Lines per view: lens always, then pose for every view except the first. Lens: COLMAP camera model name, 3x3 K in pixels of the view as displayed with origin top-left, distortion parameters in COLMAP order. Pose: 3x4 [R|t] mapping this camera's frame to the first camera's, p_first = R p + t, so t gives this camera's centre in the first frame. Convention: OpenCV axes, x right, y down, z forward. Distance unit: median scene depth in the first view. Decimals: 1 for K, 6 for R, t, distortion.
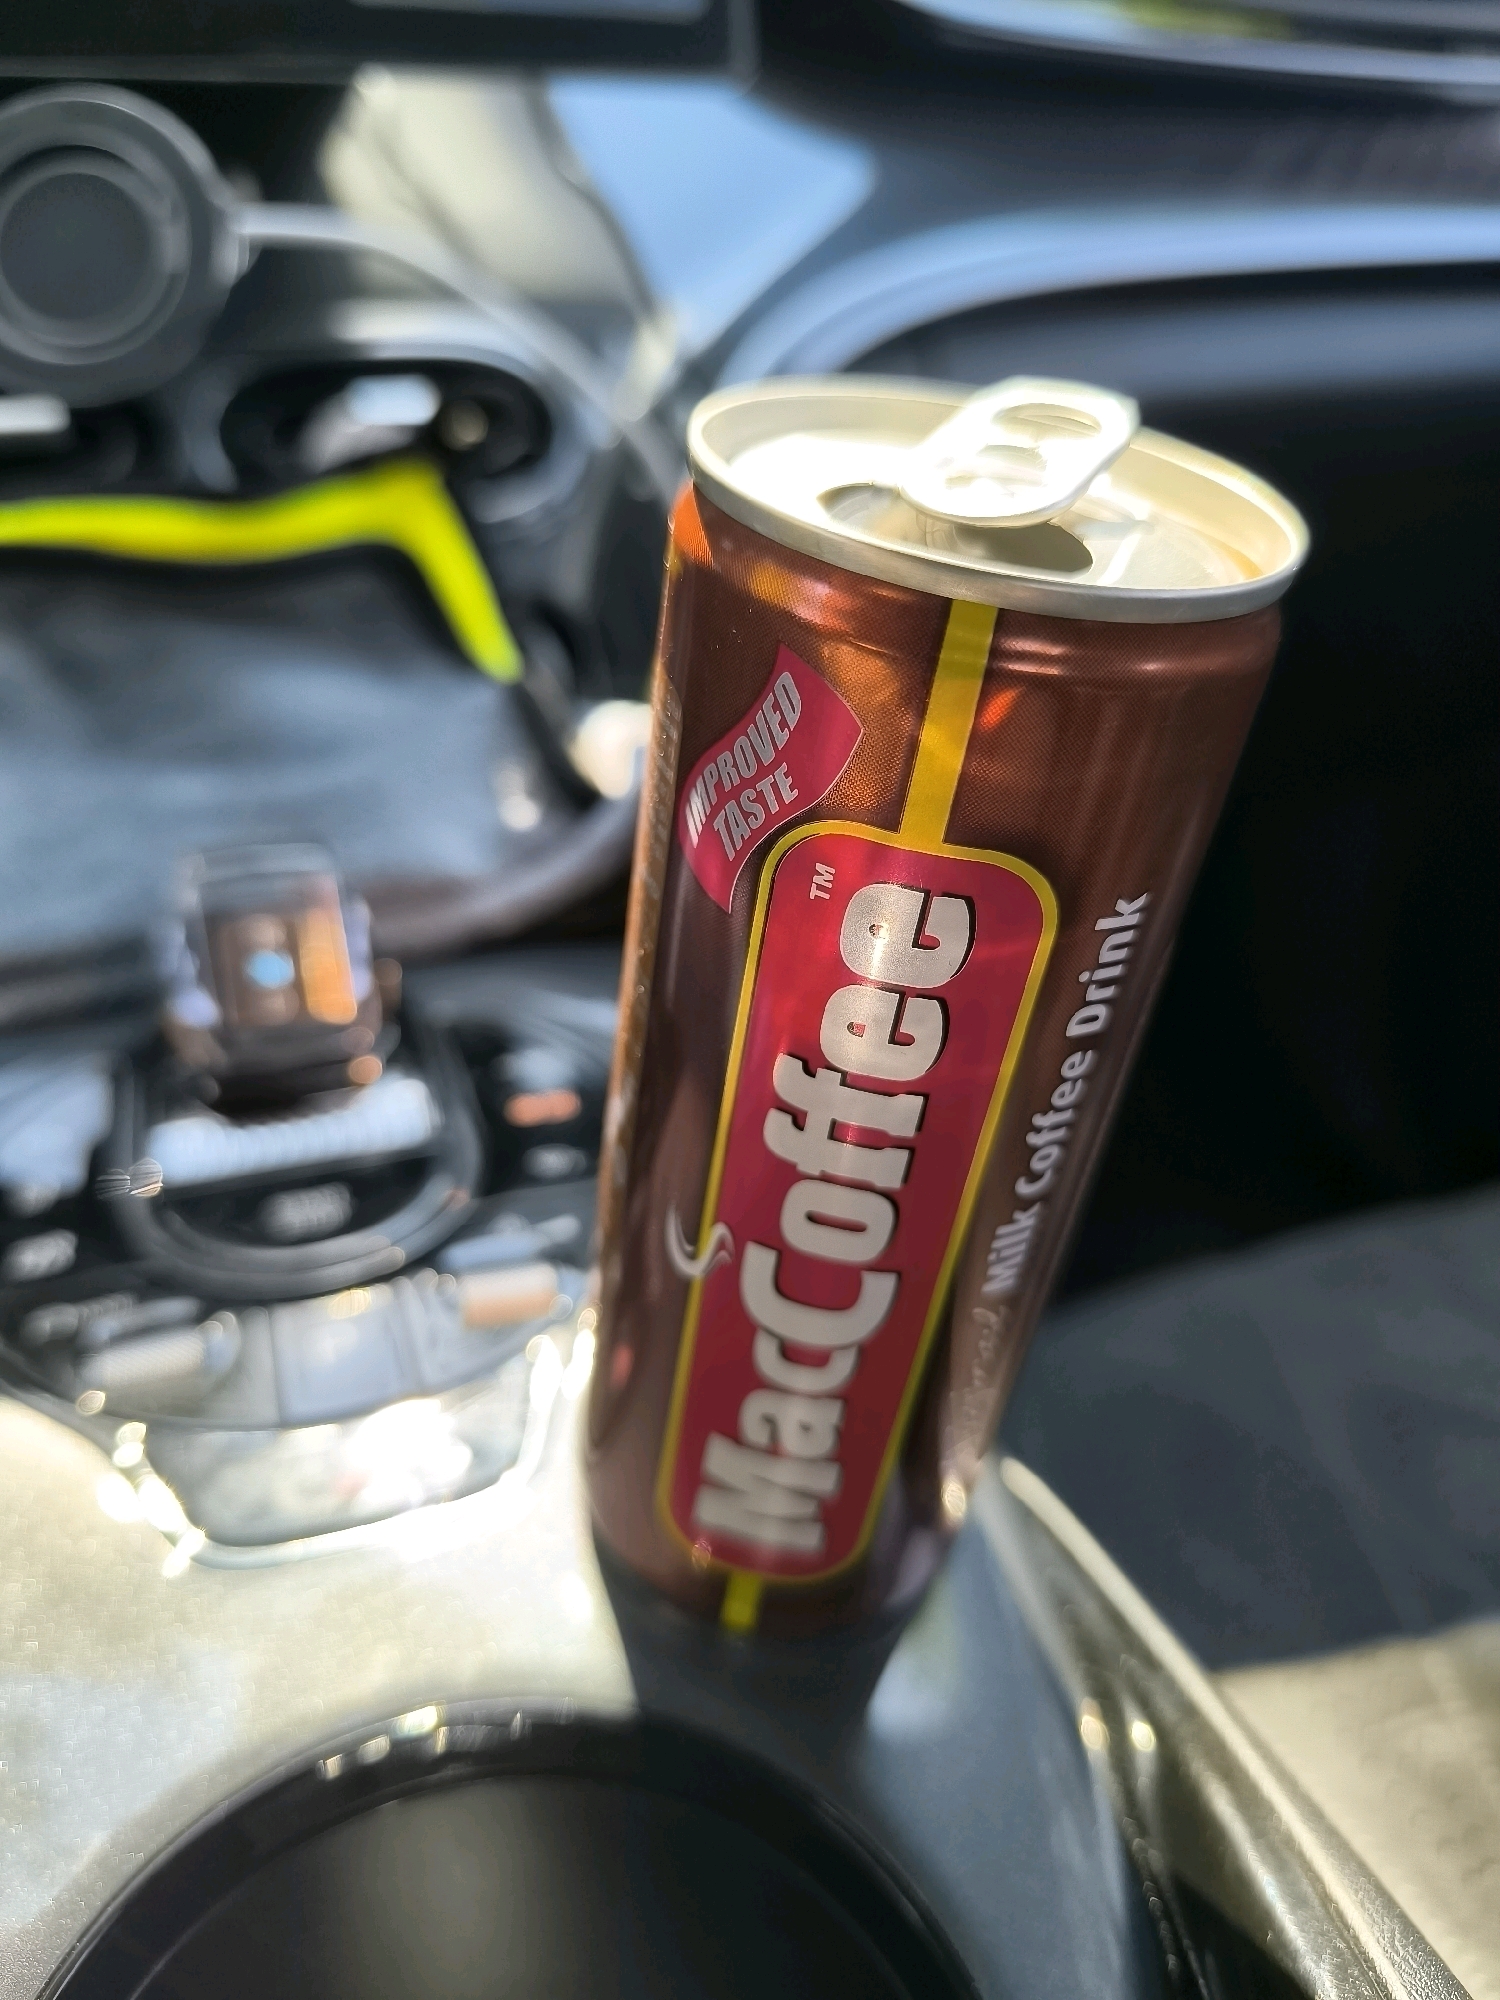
lens RADIAL K [[1512.5, 0, 750.0], [0, 1512.5, 1000.0], [0, 0, 1]] dist [-0.063387, -0.007847]
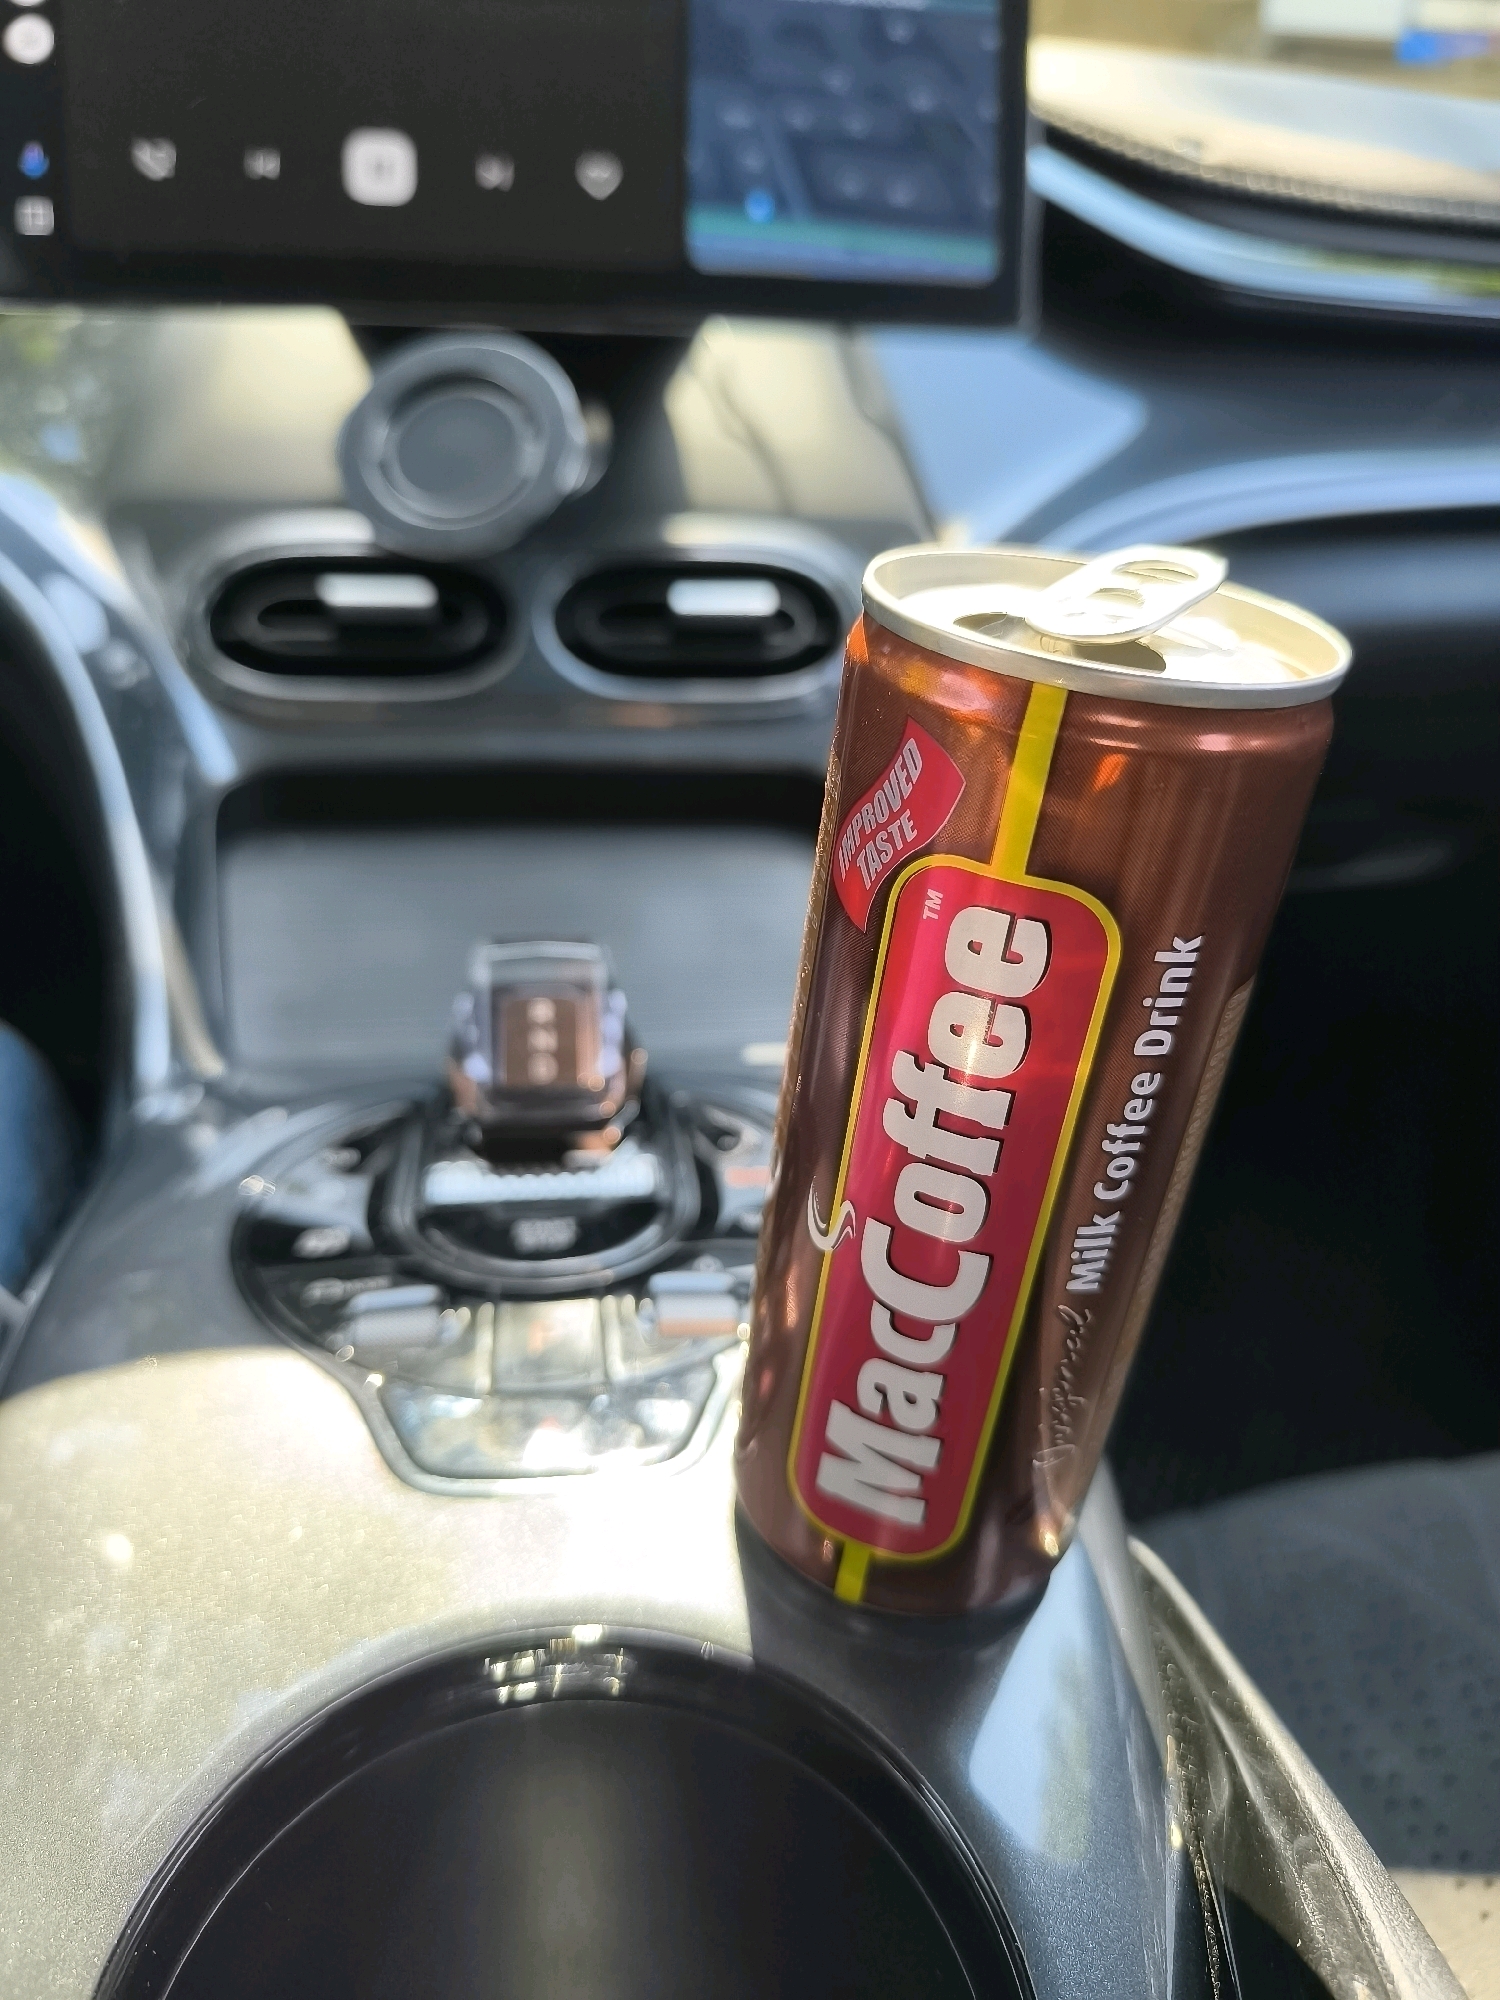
lens RADIAL K [[1512.5, 0, 750.0], [0, 1512.5, 1000.0], [0, 0, 1]] dist [-0.063387, -0.007847]
pose [[0.977163, 0.075278, -0.198711, 0.140032], [-0.103016, 0.985727, -0.133157, 0.167137], [0.185851, 0.150586, 0.970970, -0.228821]]
